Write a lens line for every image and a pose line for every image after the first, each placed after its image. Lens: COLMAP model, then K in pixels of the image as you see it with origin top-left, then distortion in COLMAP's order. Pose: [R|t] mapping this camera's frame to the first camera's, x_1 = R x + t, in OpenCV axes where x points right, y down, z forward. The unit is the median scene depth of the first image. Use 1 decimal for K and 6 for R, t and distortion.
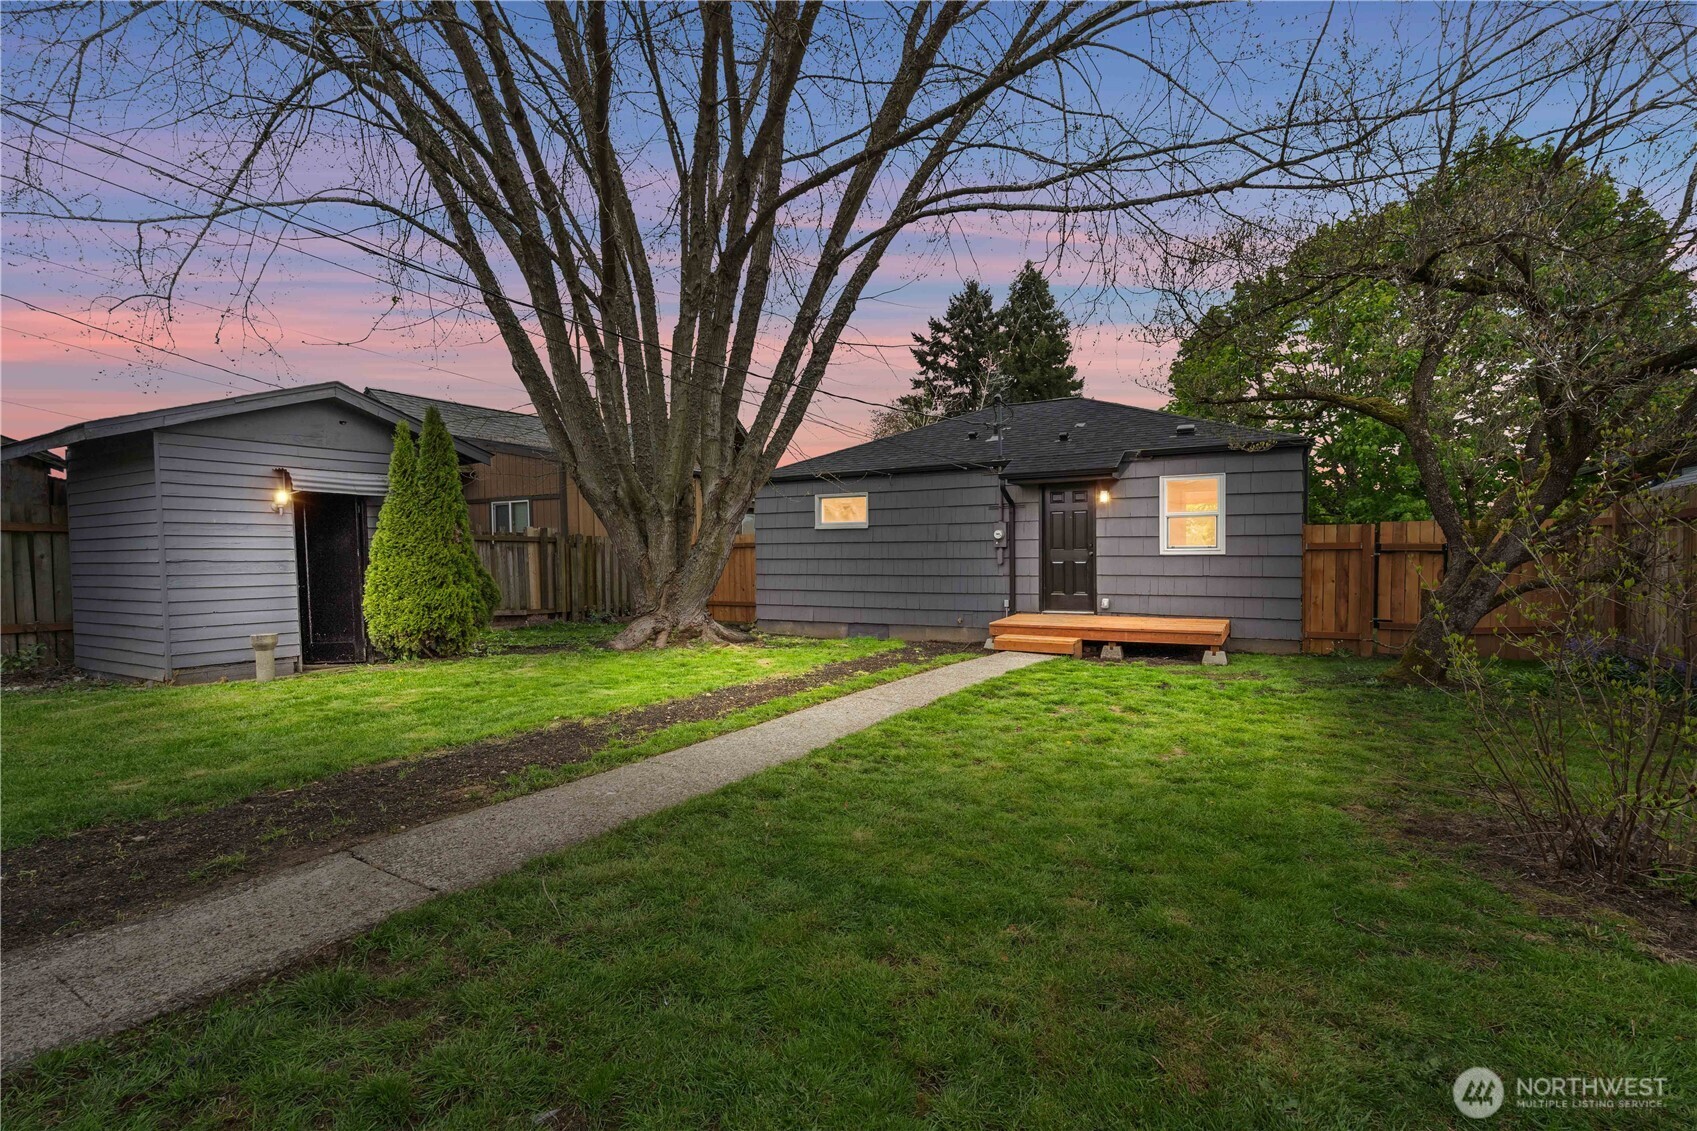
lens RADIAL K [[786.5, 0, 833.4], [0, 786.5, 566.3], [0, 0, 1]] dist [-0.001042, 0.000948]
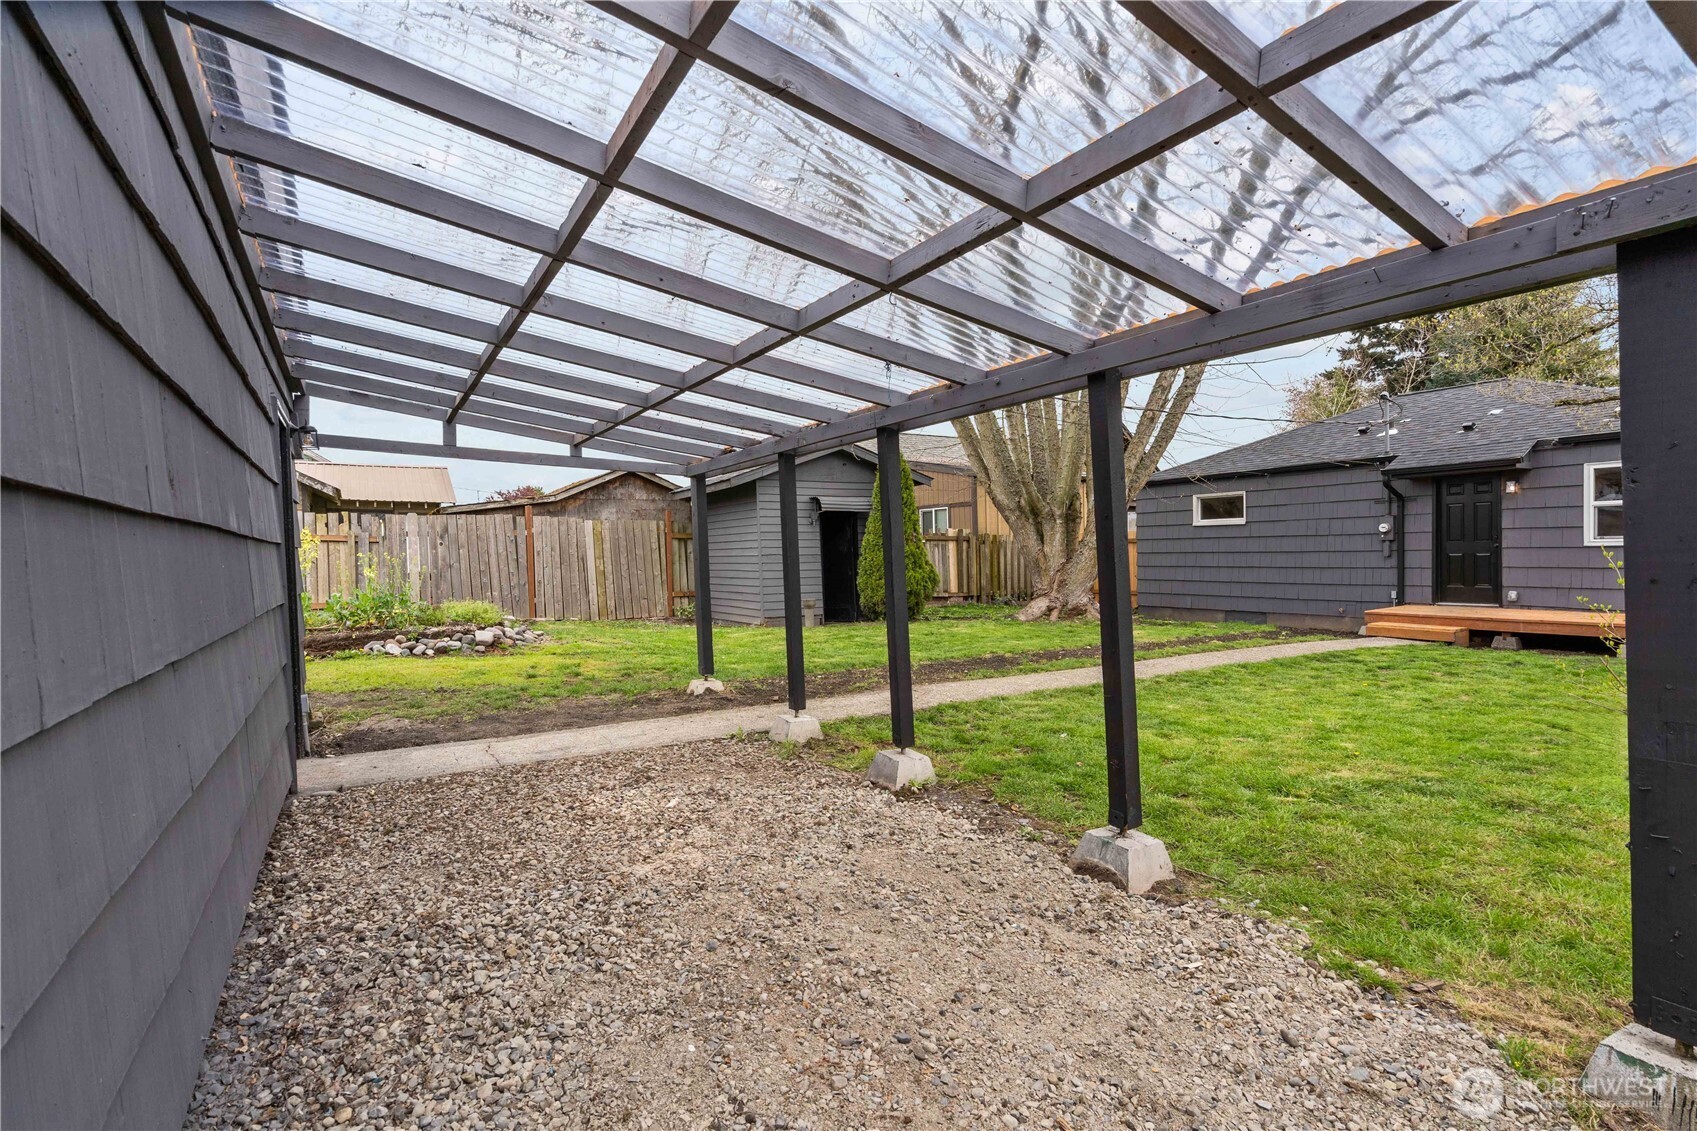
lens RADIAL K [[786.5, 0, 833.4], [0, 786.5, 566.3], [0, 0, 1]] dist [-0.001042, 0.000948]
pose [[0.884634, 0.003613, -0.466272, 0.052843], [-0.001221, 0.999985, 0.005431, 0.005710], [0.466285, -0.004235, 0.884625, -0.262991]]
